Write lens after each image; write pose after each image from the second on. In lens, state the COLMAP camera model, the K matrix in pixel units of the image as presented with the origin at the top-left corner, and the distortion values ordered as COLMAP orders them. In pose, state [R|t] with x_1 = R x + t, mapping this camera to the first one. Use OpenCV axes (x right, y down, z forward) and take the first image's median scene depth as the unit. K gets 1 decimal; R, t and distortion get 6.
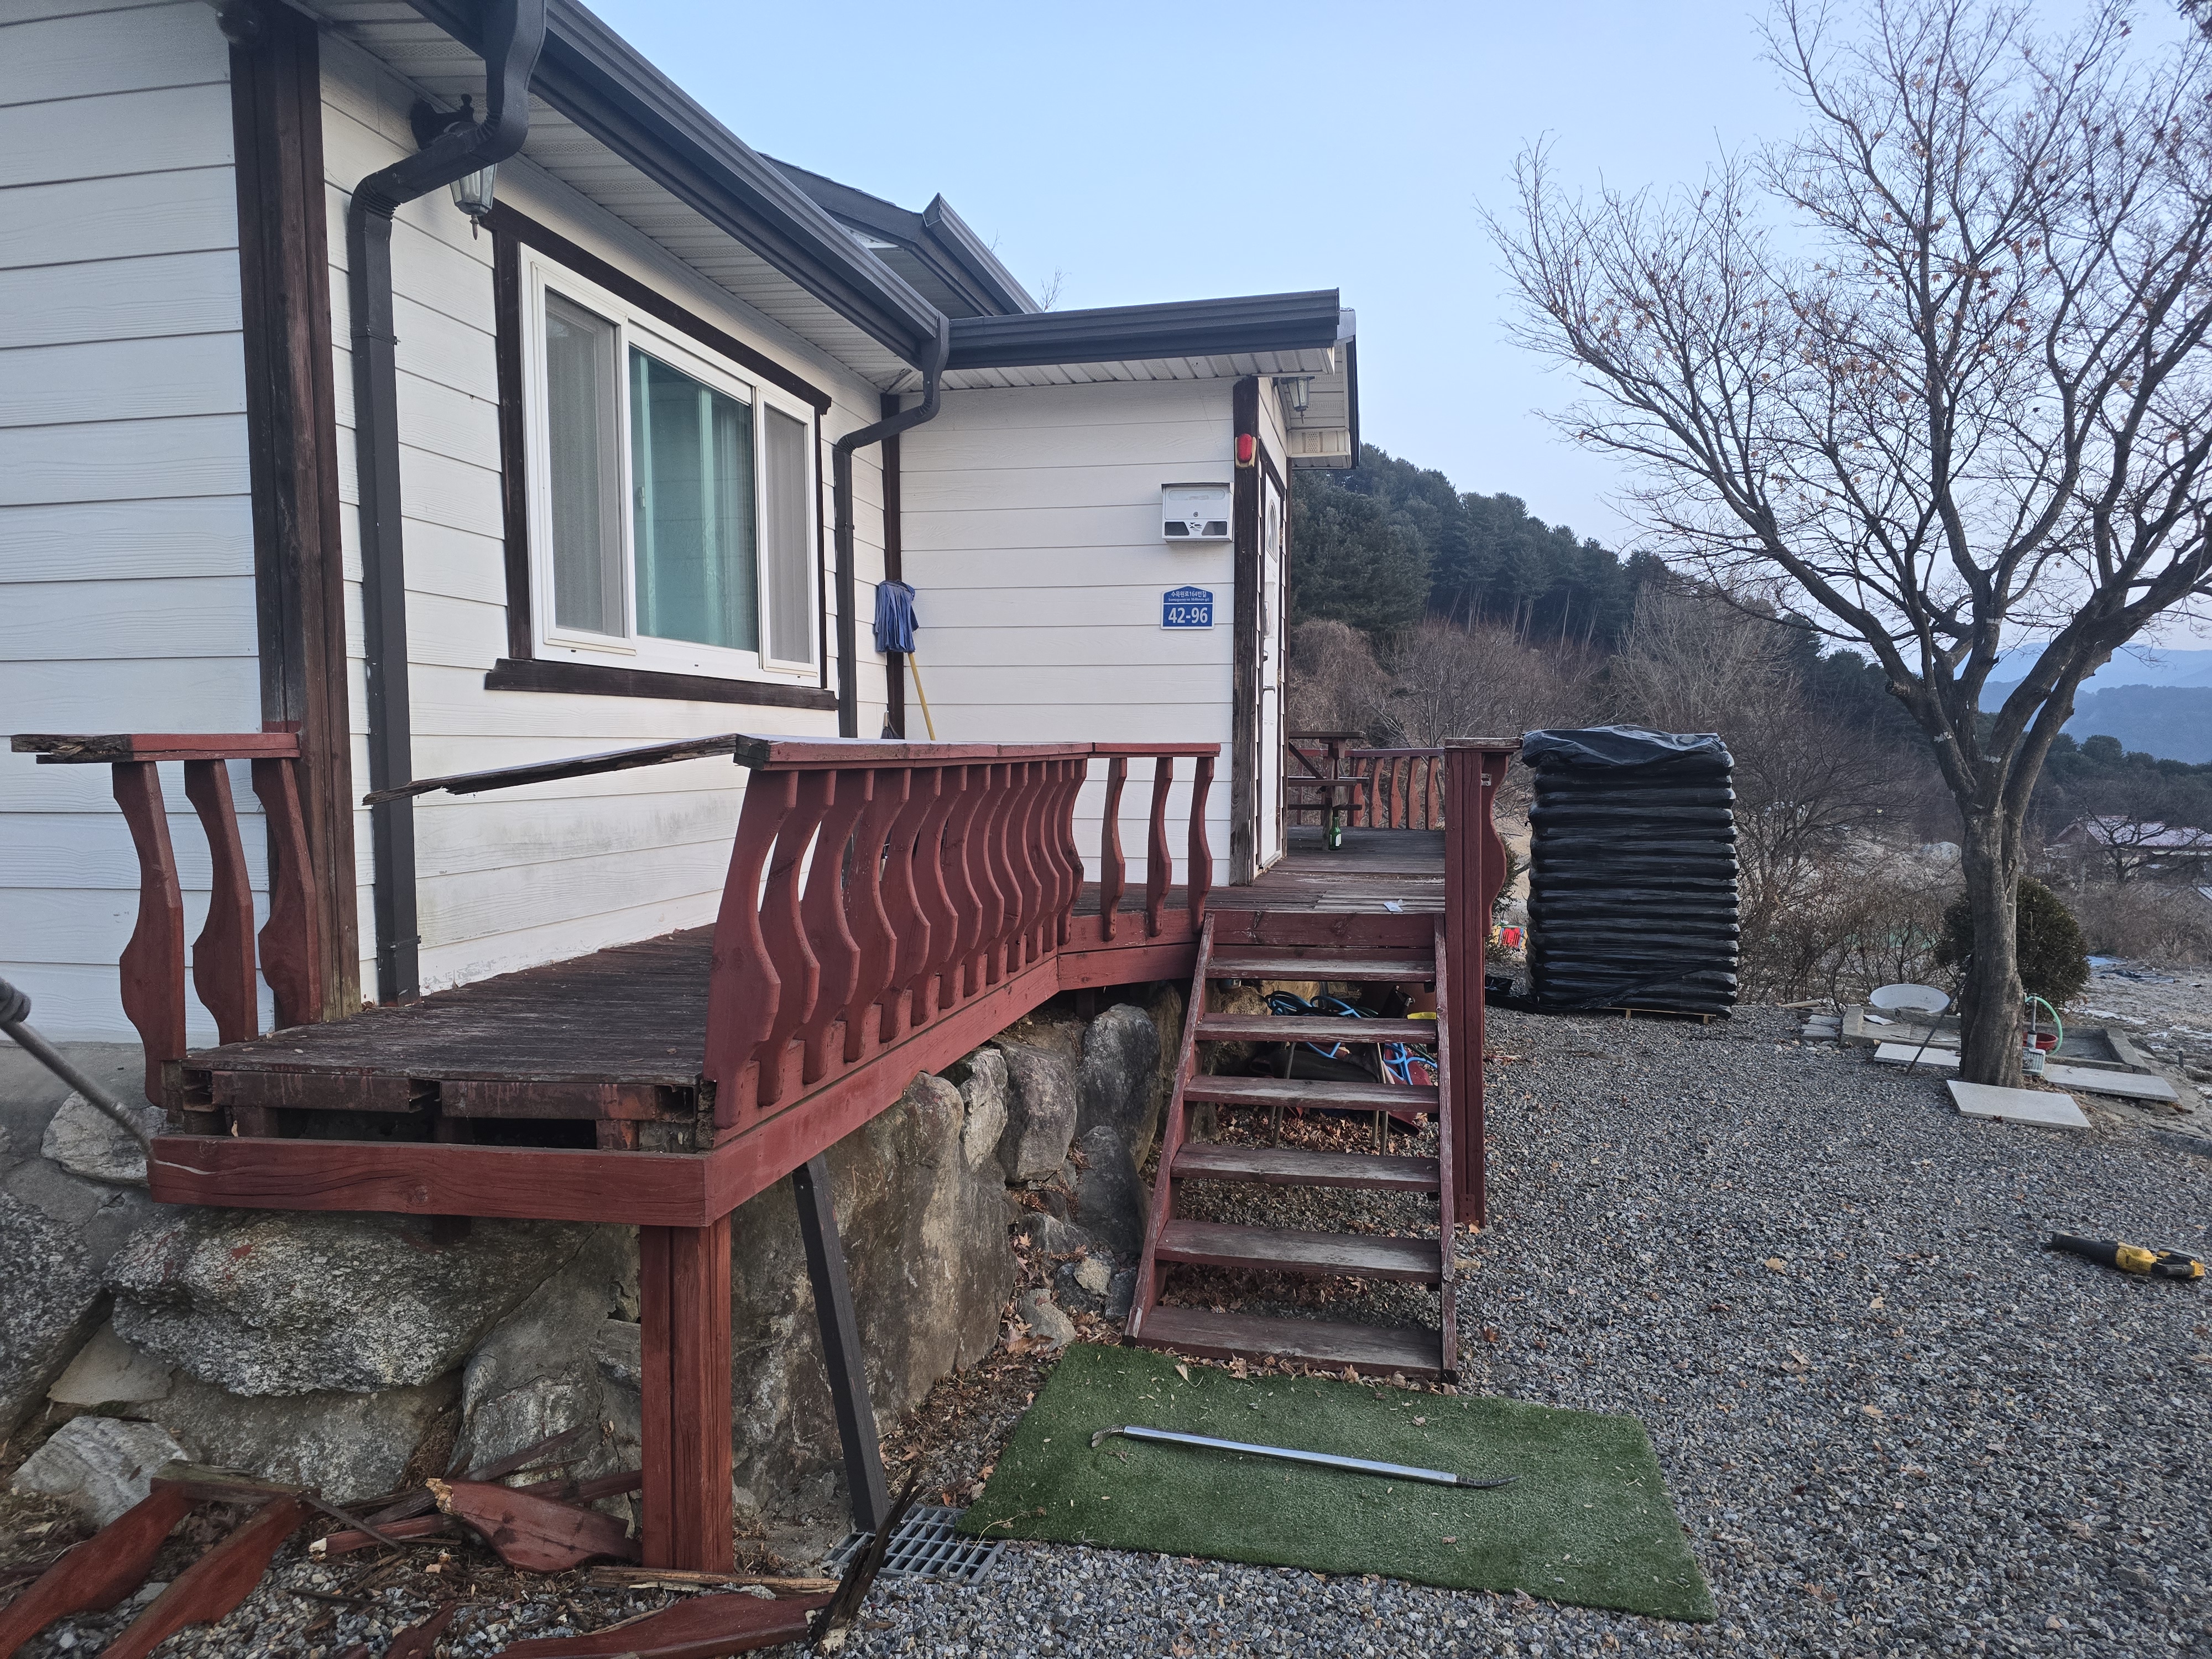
lens RADIAL K [[1461.7, 0, 1112.6], [0, 1461.7, 840.3], [0, 0, 1]] dist [0.052838, -0.039431]
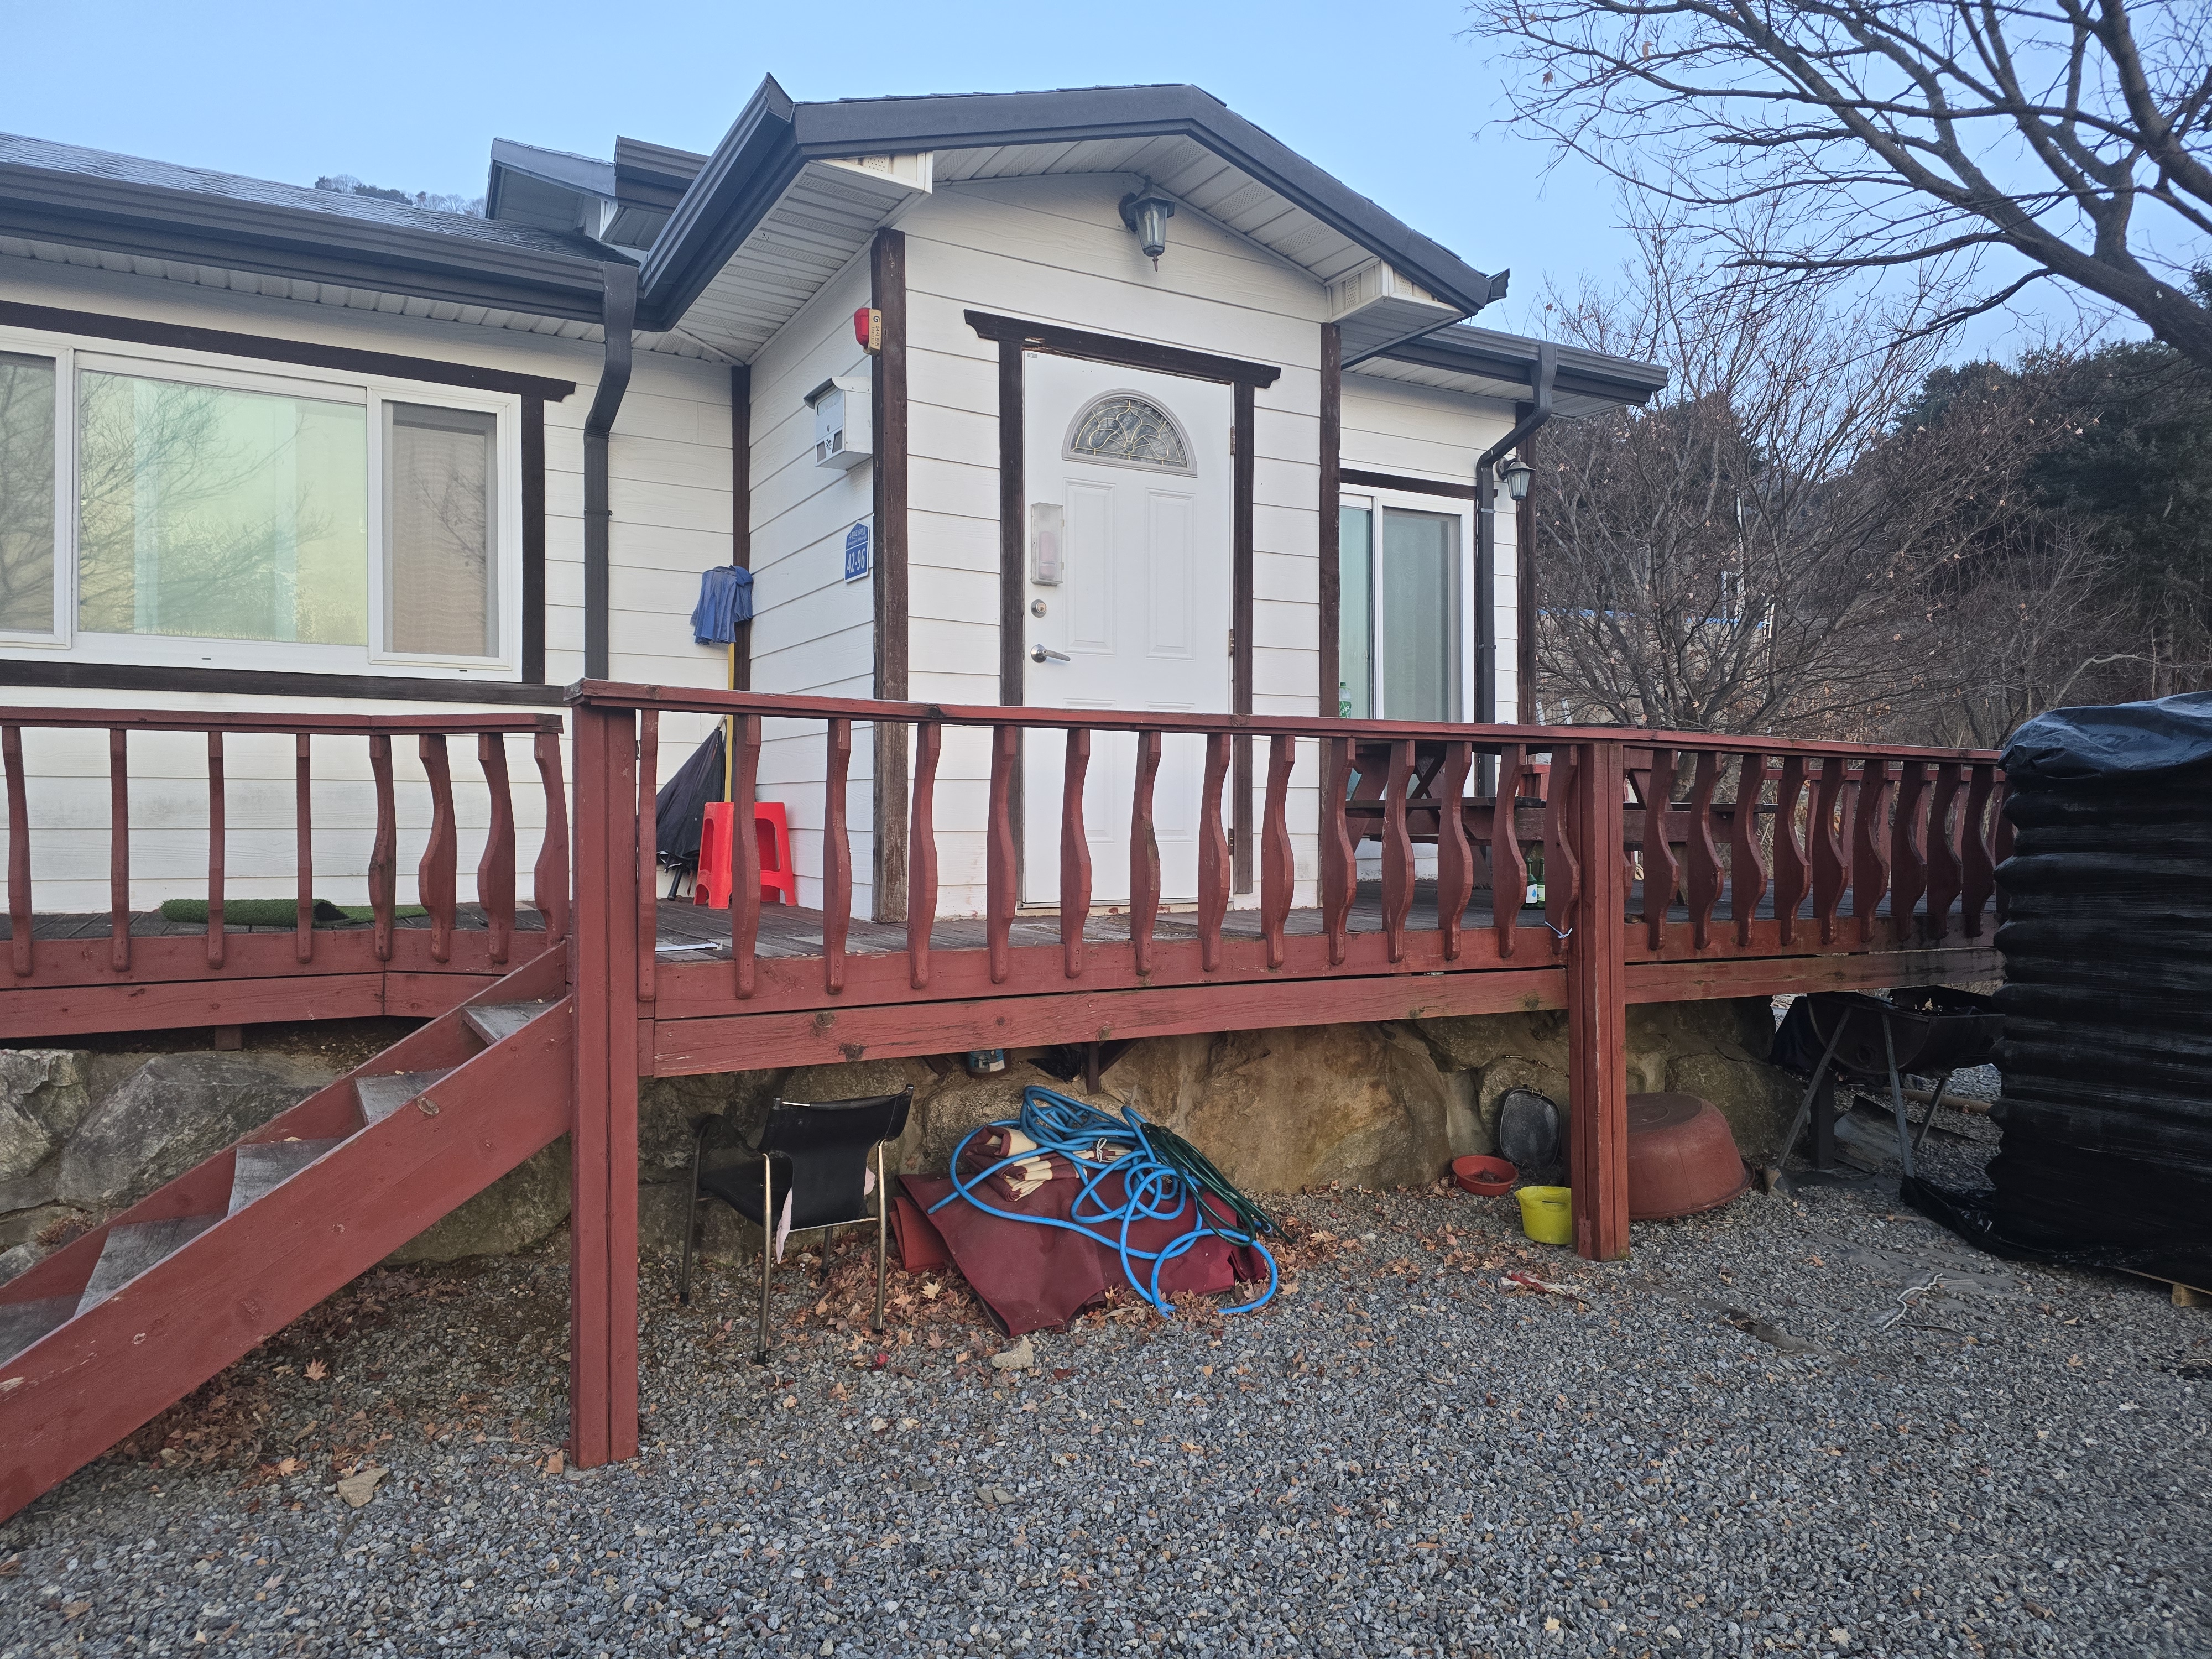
lens RADIAL K [[1461.7, 0, 1108.3], [0, 1461.7, 814.2], [0, 0, 1]] dist [0.052838, -0.039431]
pose [[0.655728, 0.003676, -0.754989, 0.831445], [-0.051488, 0.997878, -0.039860, 0.000935], [0.753240, 0.065010, 0.654525, 0.709896]]
